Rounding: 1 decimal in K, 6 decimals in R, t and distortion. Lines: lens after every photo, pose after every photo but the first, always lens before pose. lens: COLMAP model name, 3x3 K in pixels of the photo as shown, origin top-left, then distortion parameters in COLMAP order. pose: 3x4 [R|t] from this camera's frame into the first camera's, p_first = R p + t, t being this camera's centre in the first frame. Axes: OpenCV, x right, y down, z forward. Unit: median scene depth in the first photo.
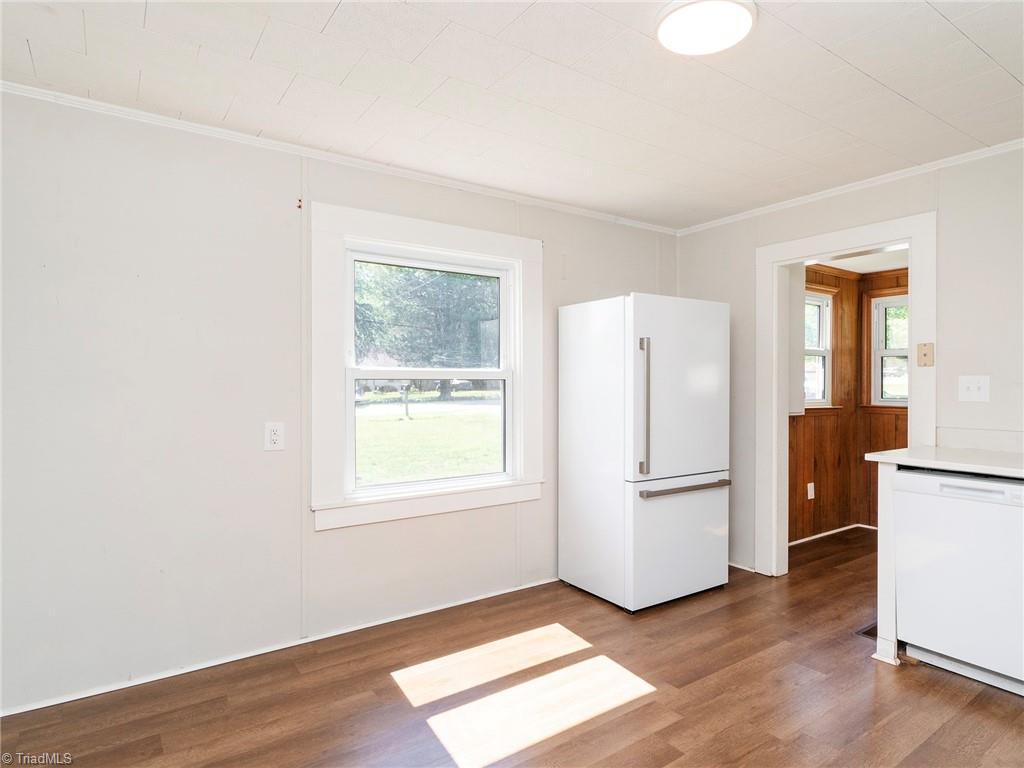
lens RADIAL K [[584.9, 0, 542.3], [0, 584.9, 385.8], [0, 0, 1]] dist [0.000531, 0.000559]
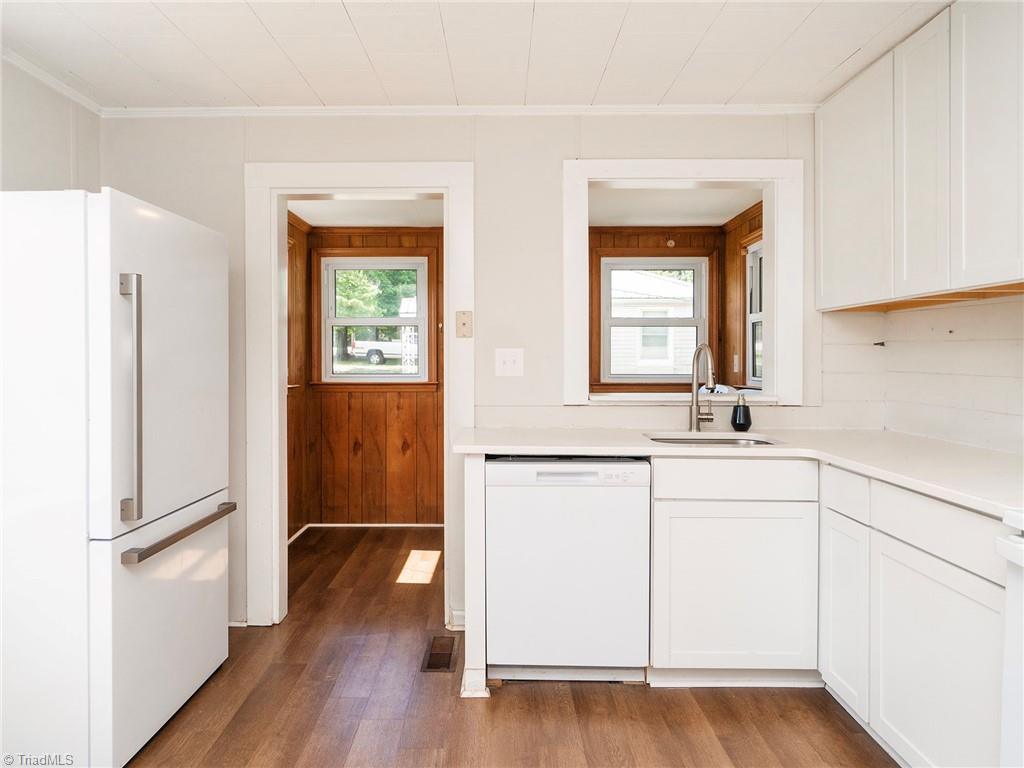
lens RADIAL K [[675.6, 0, 474.0], [0, 675.6, 364.8], [0, 0, 1]] dist [-0.001759, 0.000357]
pose [[0.609554, -0.009814, 0.792684, -0.114316], [0.003390, 0.999946, 0.009773, -0.001455], [-0.792737, -0.003270, 0.609555, 0.305936]]
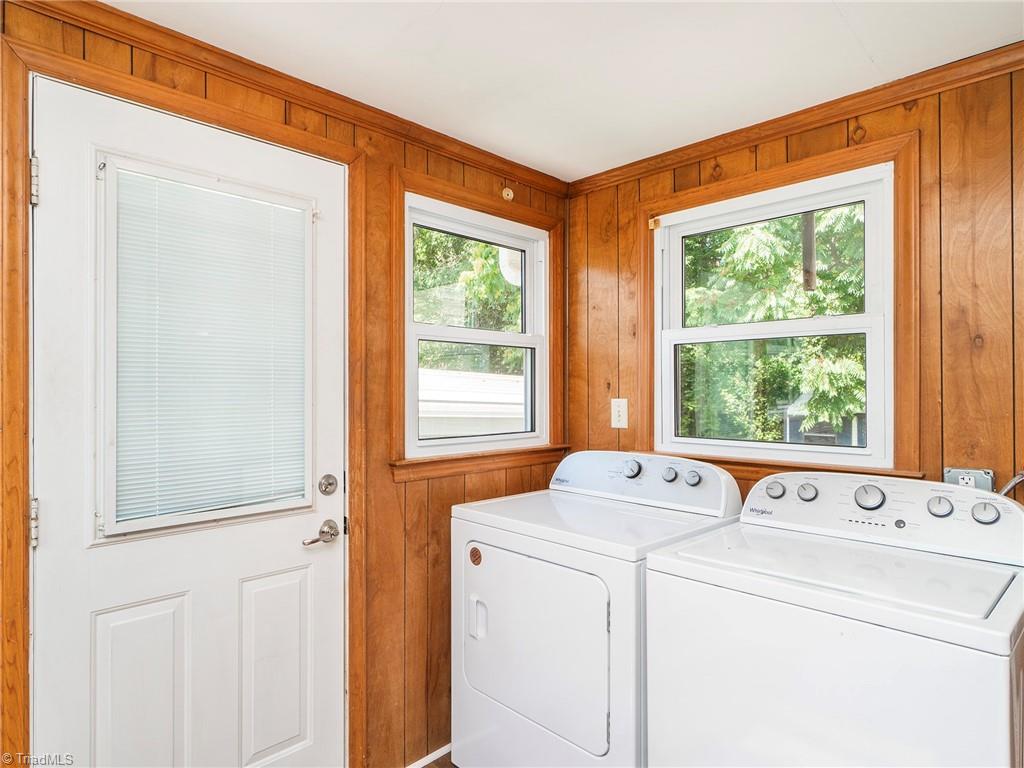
lens RADIAL K [[611.8, 0, 480.1], [0, 611.8, 385.9], [0, 0, 1]] dist [0.002650, 0.001604]
pose [[-0.151355, 0.001705, 0.988478, 0.527837], [0.003818, 0.999992, -0.001140, -0.019579], [-0.988472, 0.003602, -0.151360, 0.933465]]
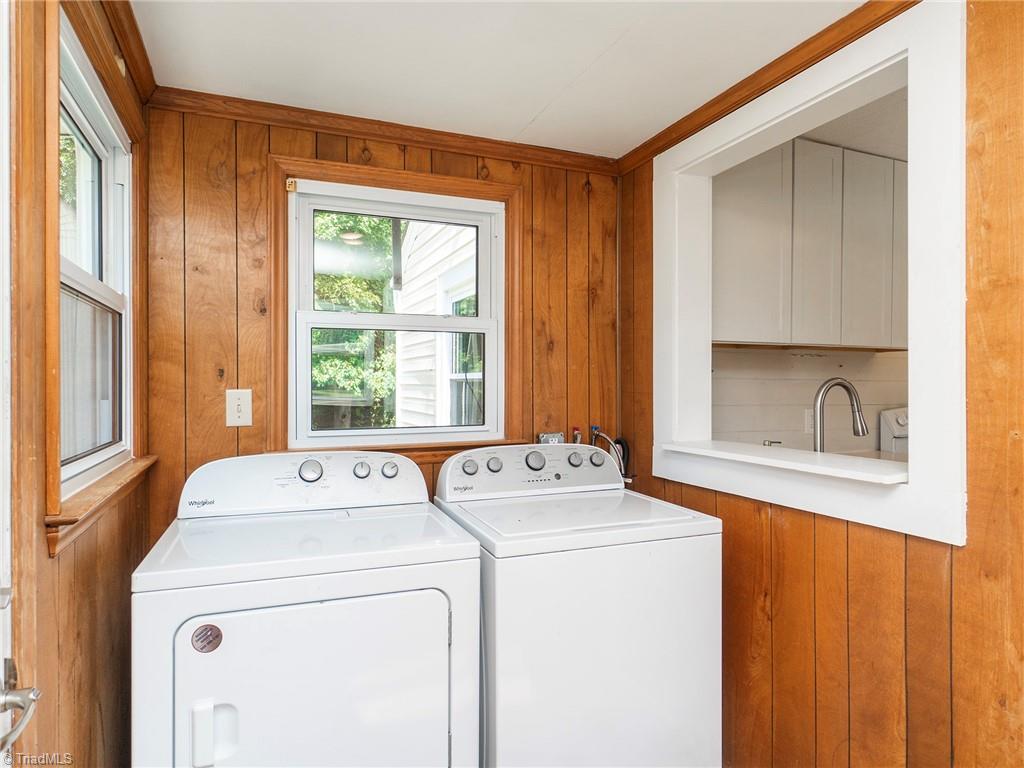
lens RADIAL K [[611.8, 0, 480.1], [0, 611.8, 385.9], [0, 0, 1]] dist [0.002650, 0.001604]
pose [[-0.975214, -0.004666, 0.221215, 0.841326], [-0.002480, 0.999945, 0.010156, -0.014700], [-0.221250, 0.009356, -0.975172, 1.156551]]
